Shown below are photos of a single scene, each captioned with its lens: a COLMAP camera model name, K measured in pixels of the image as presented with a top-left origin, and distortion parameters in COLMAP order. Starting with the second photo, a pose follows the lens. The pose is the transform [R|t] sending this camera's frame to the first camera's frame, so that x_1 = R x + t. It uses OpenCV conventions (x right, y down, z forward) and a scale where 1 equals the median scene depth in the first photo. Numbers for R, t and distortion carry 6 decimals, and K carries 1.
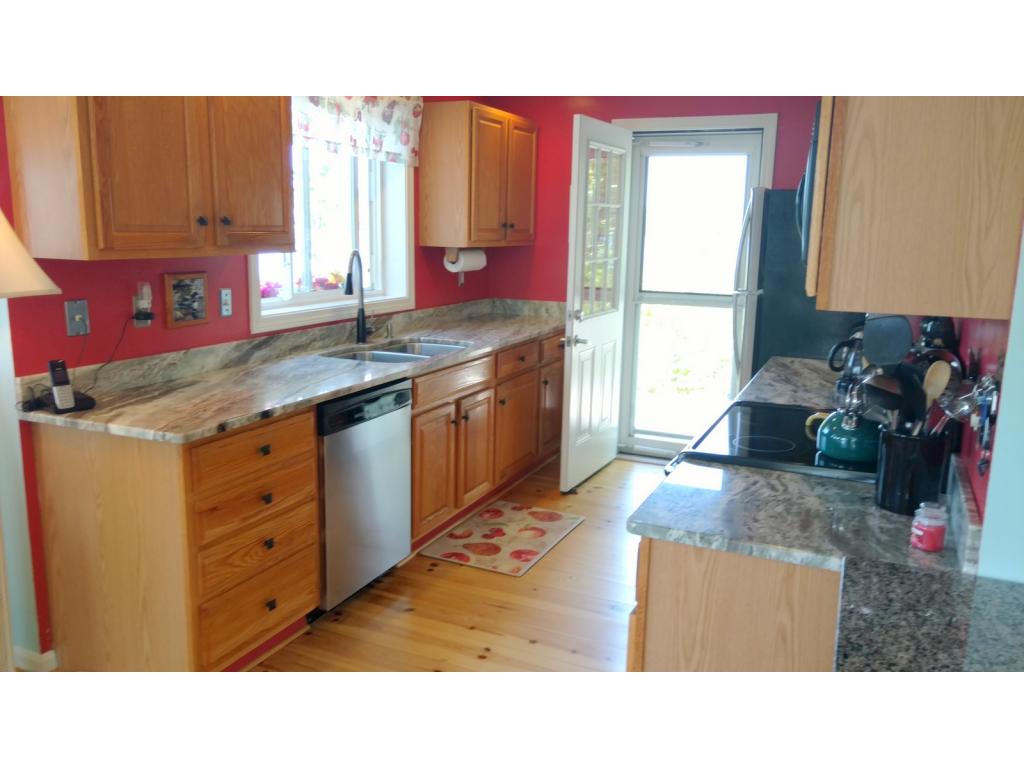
lens RADIAL K [[827.4, 0, 507.1], [0, 827.4, 382.5], [0, 0, 1]] dist [0.014973, -0.003402]
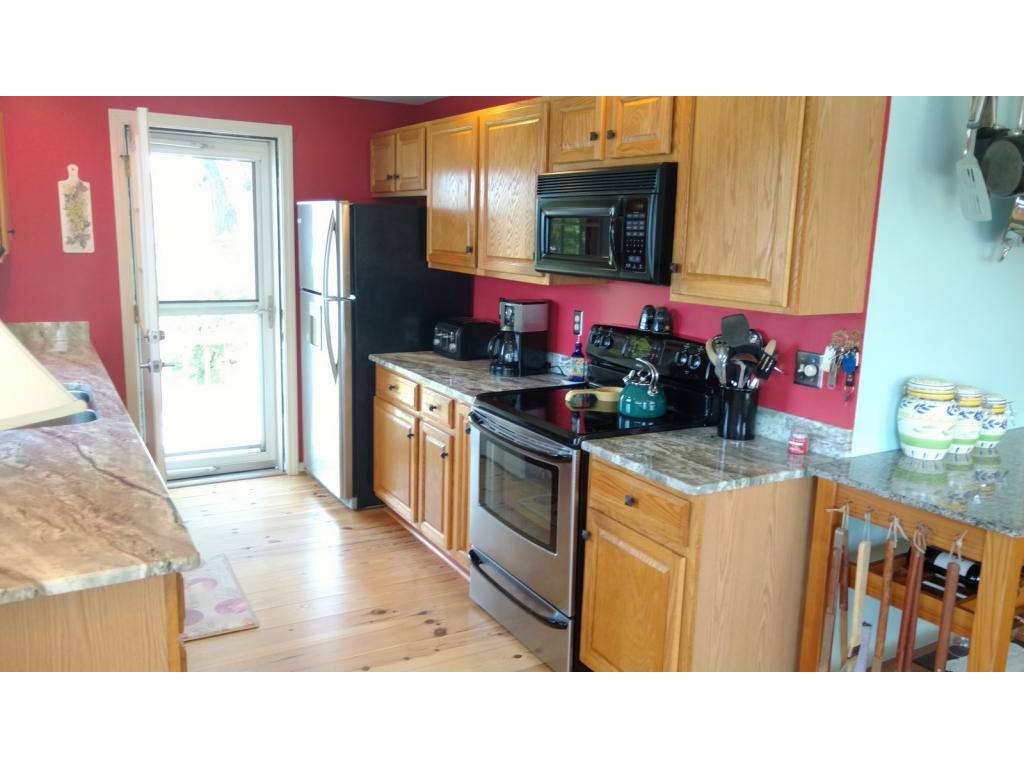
lens RADIAL K [[827.4, 0, 509.2], [0, 827.4, 386.2], [0, 0, 1]] dist [0.014973, -0.003402]
pose [[0.574013, -0.152884, 0.804448, -0.846489], [0.133558, 0.986740, 0.092228, -0.120664], [-0.807881, 0.054500, 0.586820, 0.365974]]
